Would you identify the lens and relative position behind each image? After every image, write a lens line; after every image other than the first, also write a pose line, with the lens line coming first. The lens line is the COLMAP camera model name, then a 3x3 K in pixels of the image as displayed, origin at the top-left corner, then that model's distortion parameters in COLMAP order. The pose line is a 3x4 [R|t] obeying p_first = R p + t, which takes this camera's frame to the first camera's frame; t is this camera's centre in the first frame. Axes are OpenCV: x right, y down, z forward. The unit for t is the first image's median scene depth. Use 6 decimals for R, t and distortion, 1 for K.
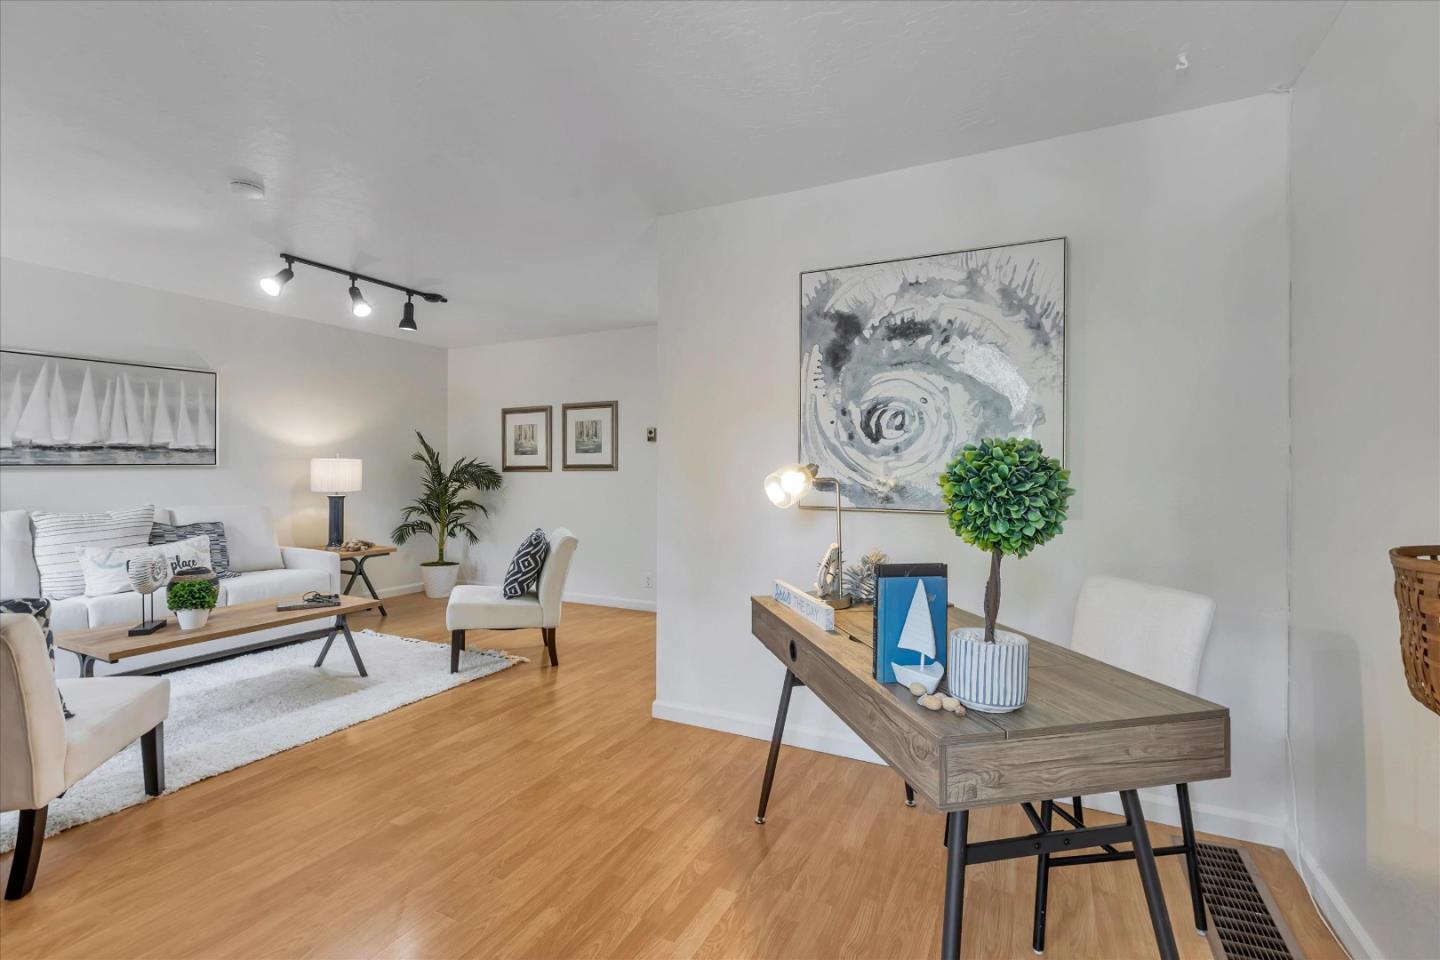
lens RADIAL K [[646.1, 0, 721.2], [0, 646.1, 475.6], [0, 0, 1]] dist [-0.001092, -0.000079]
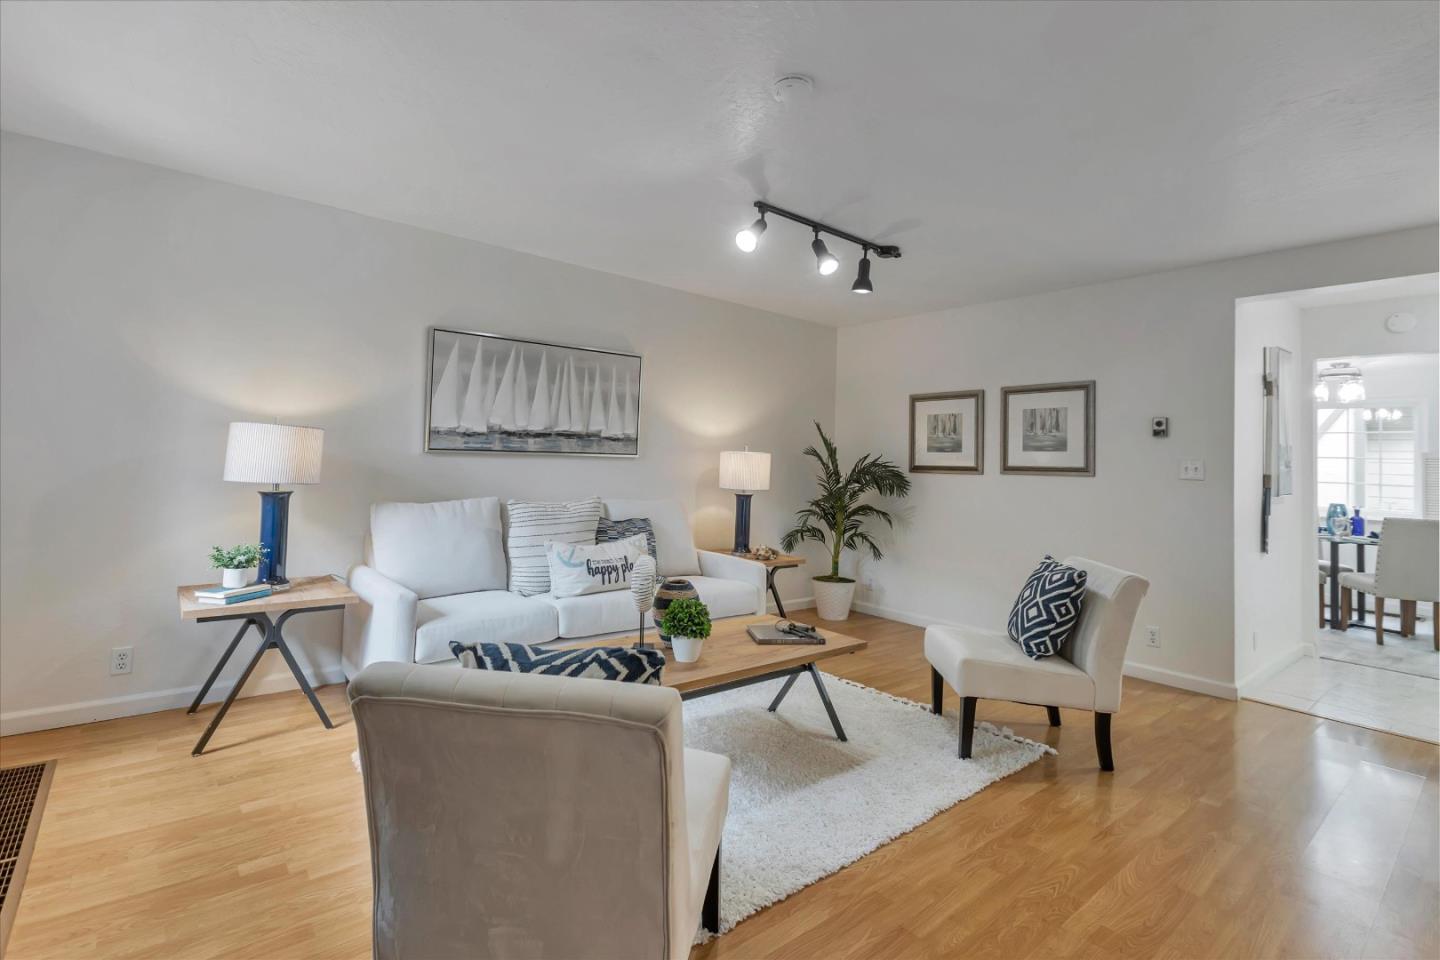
lens RADIAL K [[685.0, 0, 713.2], [0, 685.0, 449.3], [0, 0, 1]] dist [0.000826, 0.000665]
pose [[0.912355, 0.019862, -0.408919, -0.309164], [-0.036253, 0.998818, -0.032371, 0.002811], [0.407793, 0.044358, 0.911996, 0.162482]]
